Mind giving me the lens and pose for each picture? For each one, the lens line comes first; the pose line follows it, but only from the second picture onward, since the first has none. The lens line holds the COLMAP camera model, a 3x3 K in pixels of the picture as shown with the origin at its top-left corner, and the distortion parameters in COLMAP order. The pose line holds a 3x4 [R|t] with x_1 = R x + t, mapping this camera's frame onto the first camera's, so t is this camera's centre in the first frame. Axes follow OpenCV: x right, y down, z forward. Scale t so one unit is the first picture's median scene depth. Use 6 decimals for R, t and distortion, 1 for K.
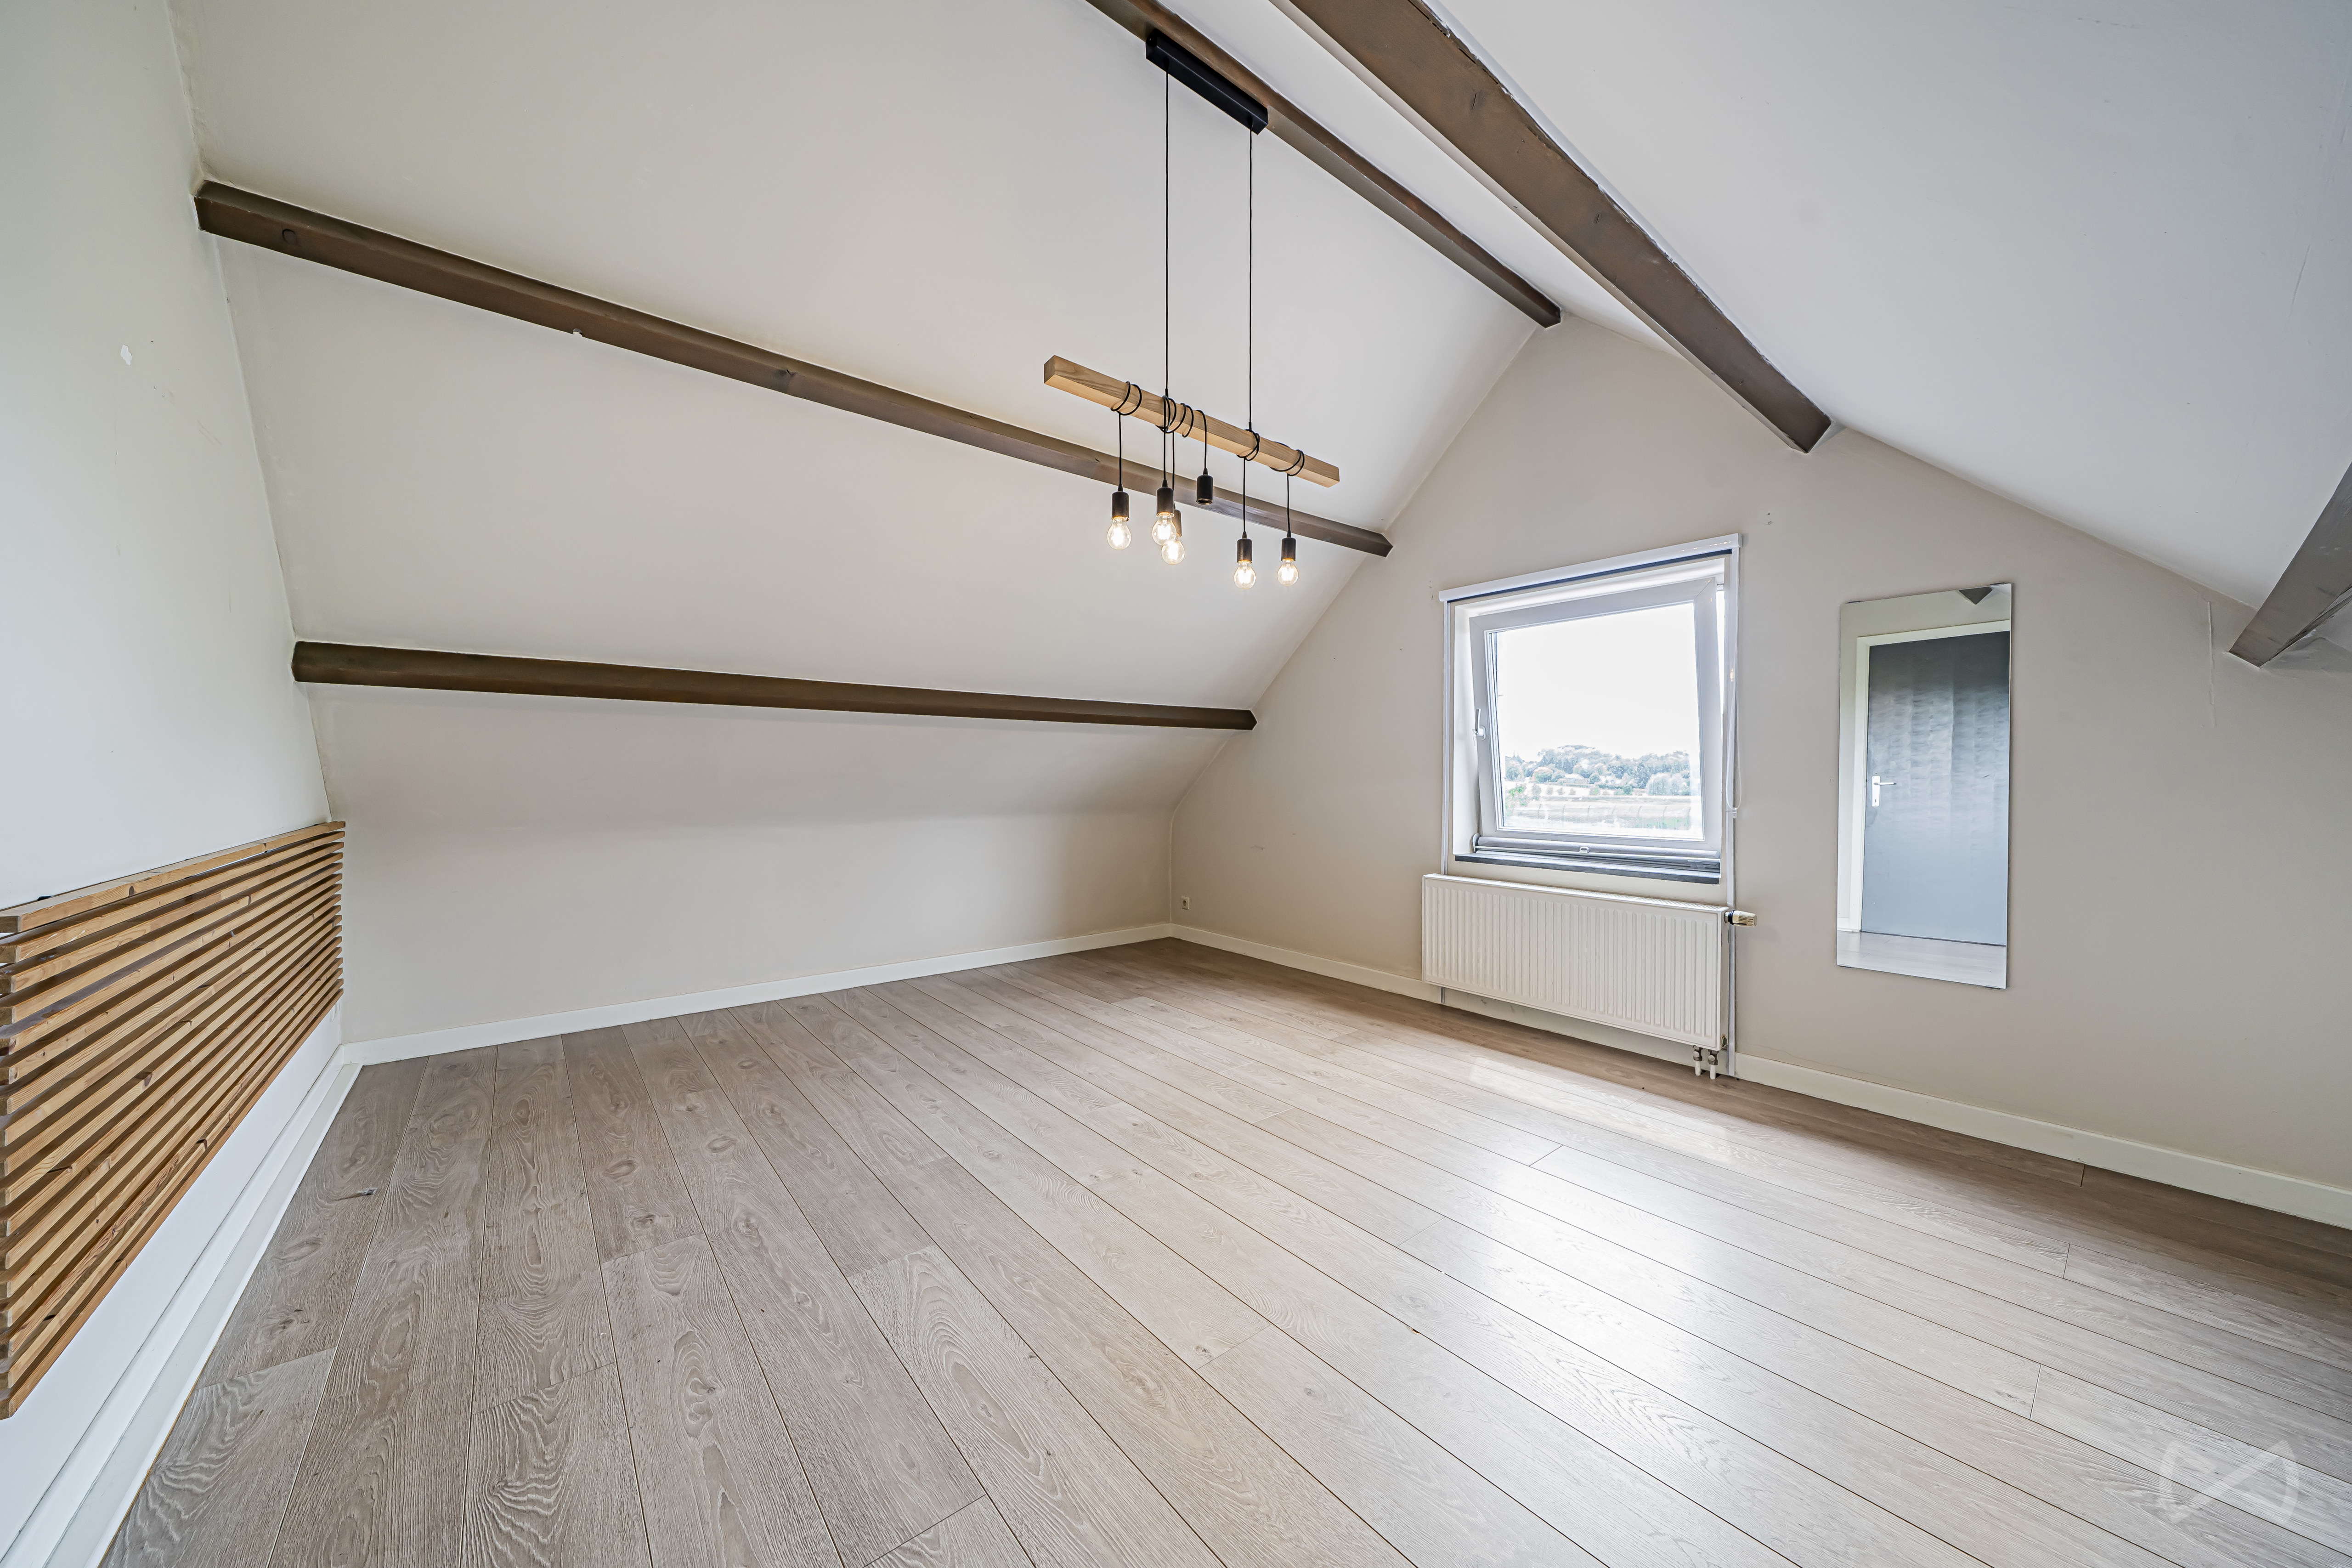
lens RADIAL K [[805.6, 0, 1178.3], [0, 805.6, 781.8], [0, 0, 1]] dist [-0.002274, -0.000097]
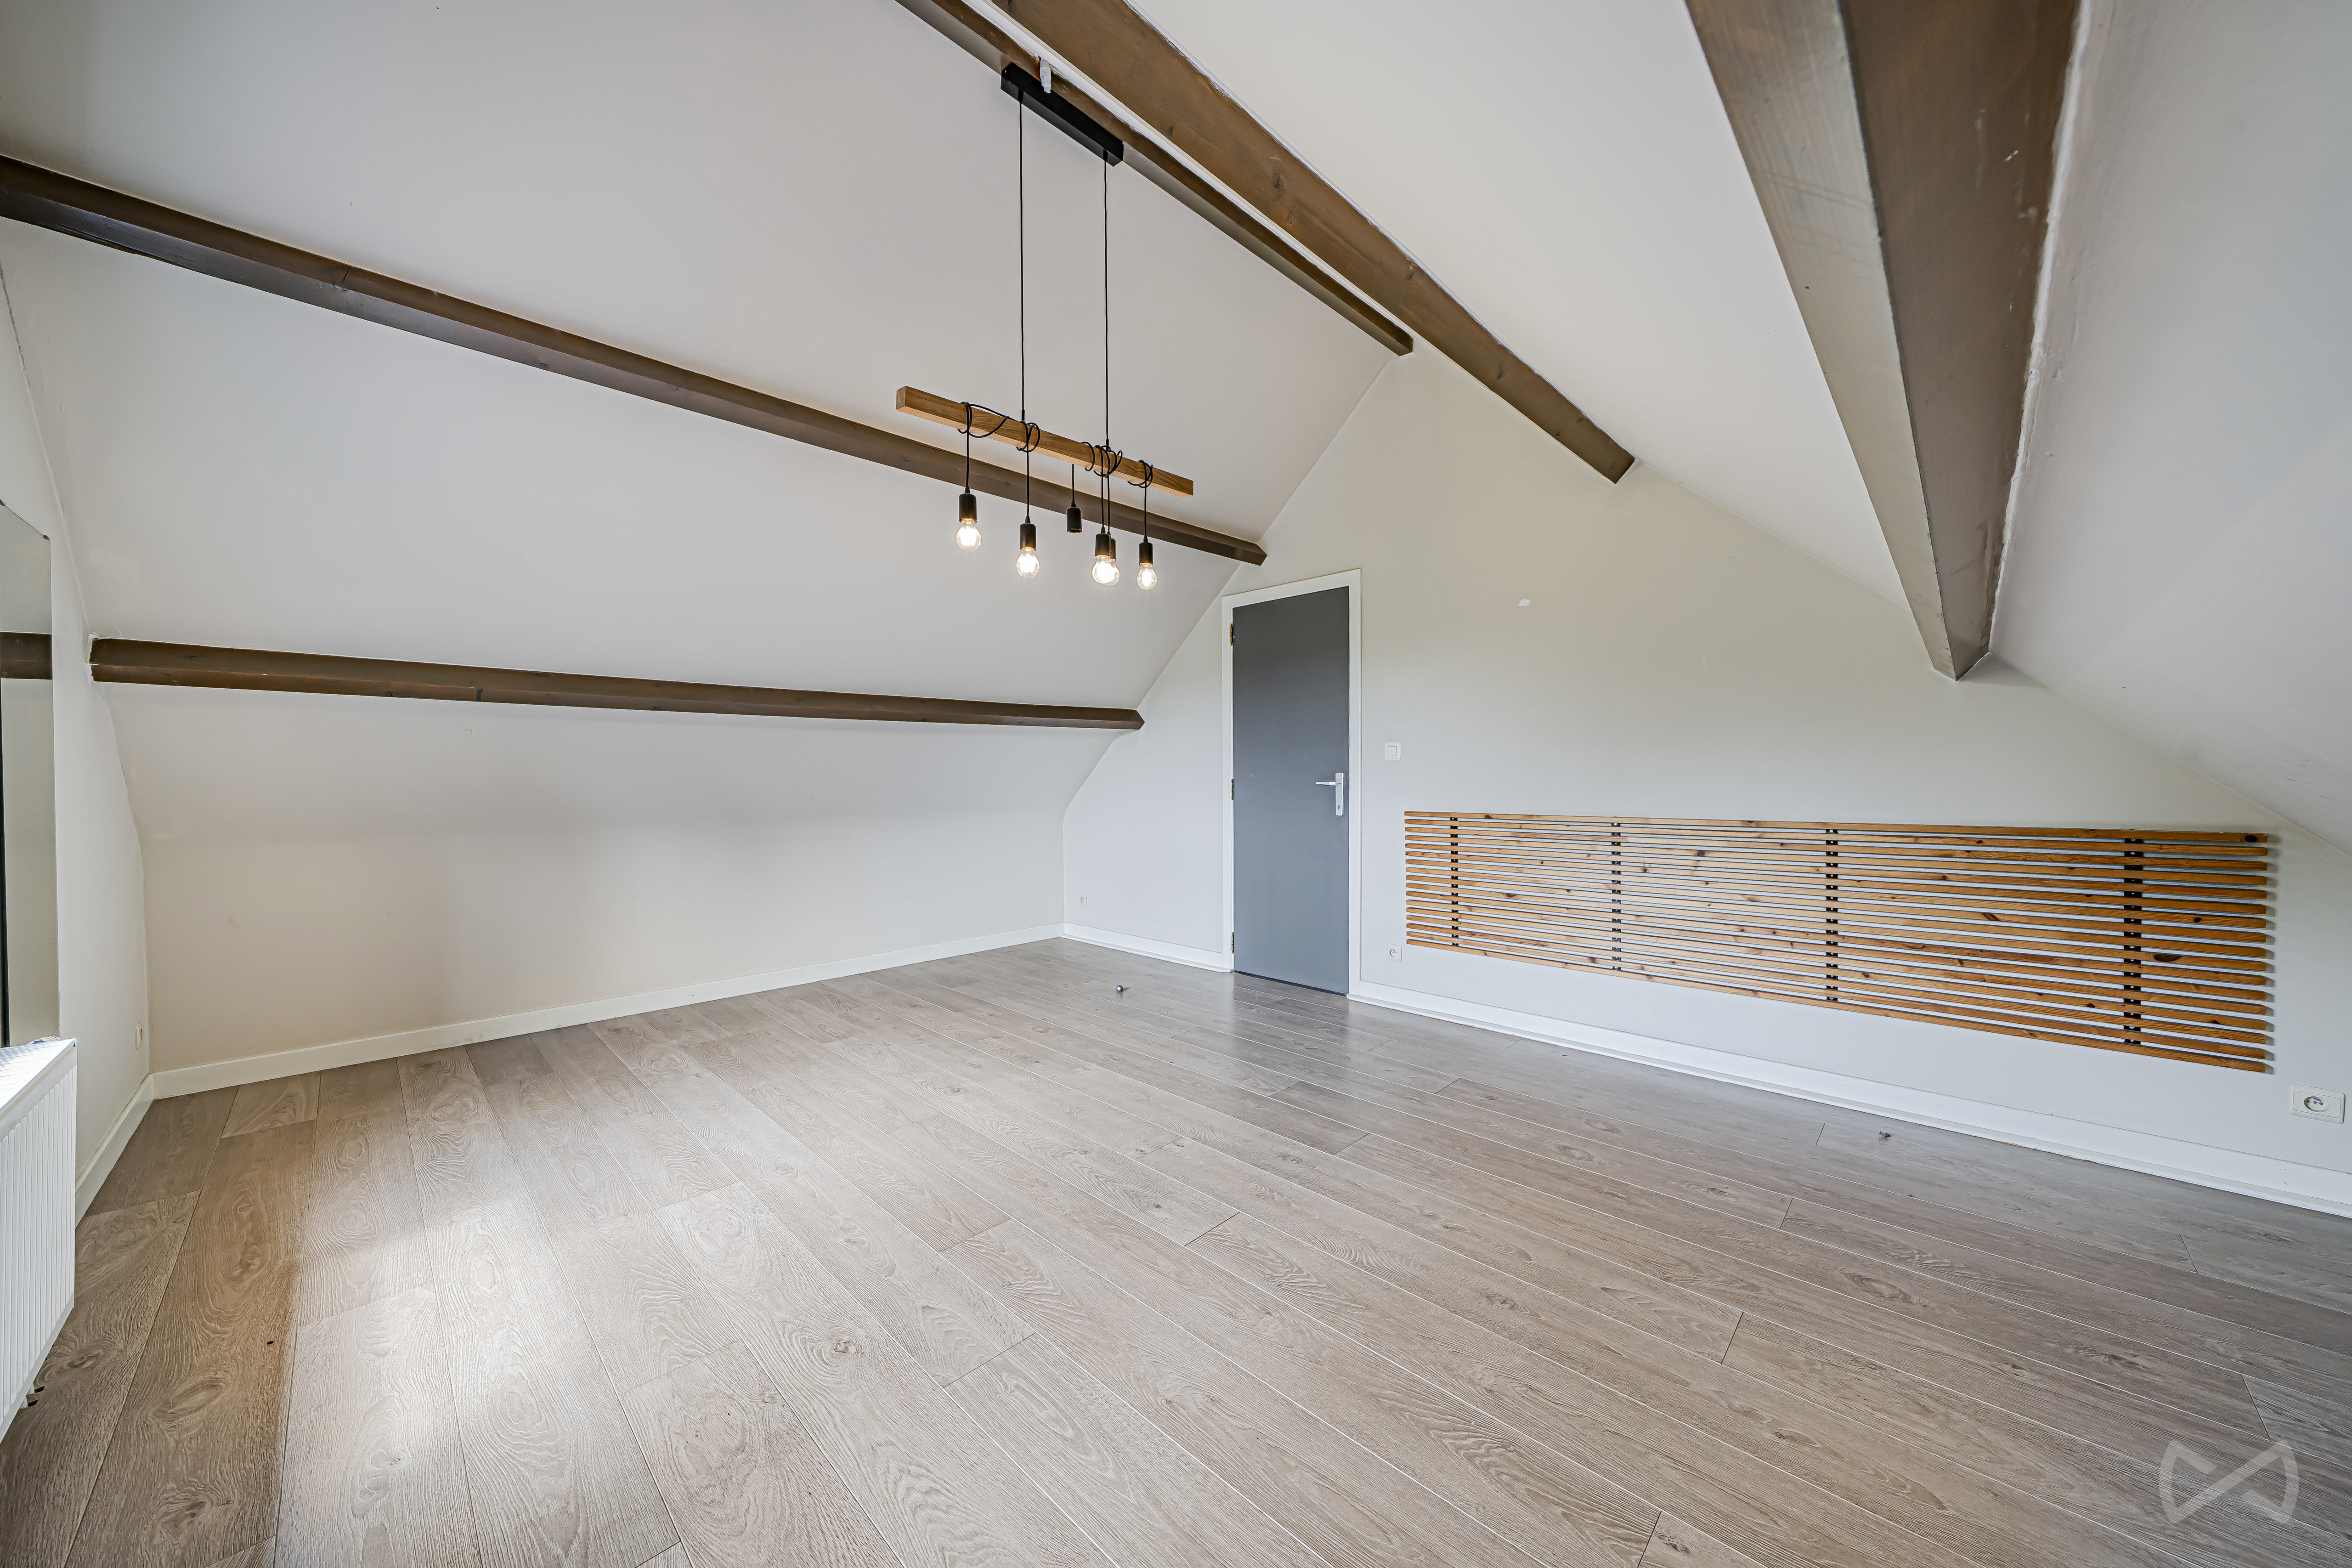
lens RADIAL K [[805.6, 0, 1173.2], [0, 805.6, 781.2], [0, 0, 1]] dist [-0.002274, -0.000097]
pose [[-0.994205, 0.005491, -0.107364, 0.015369], [0.003876, 0.999876, 0.015245, -0.014886], [0.107434, 0.014740, -0.994103, 1.796282]]
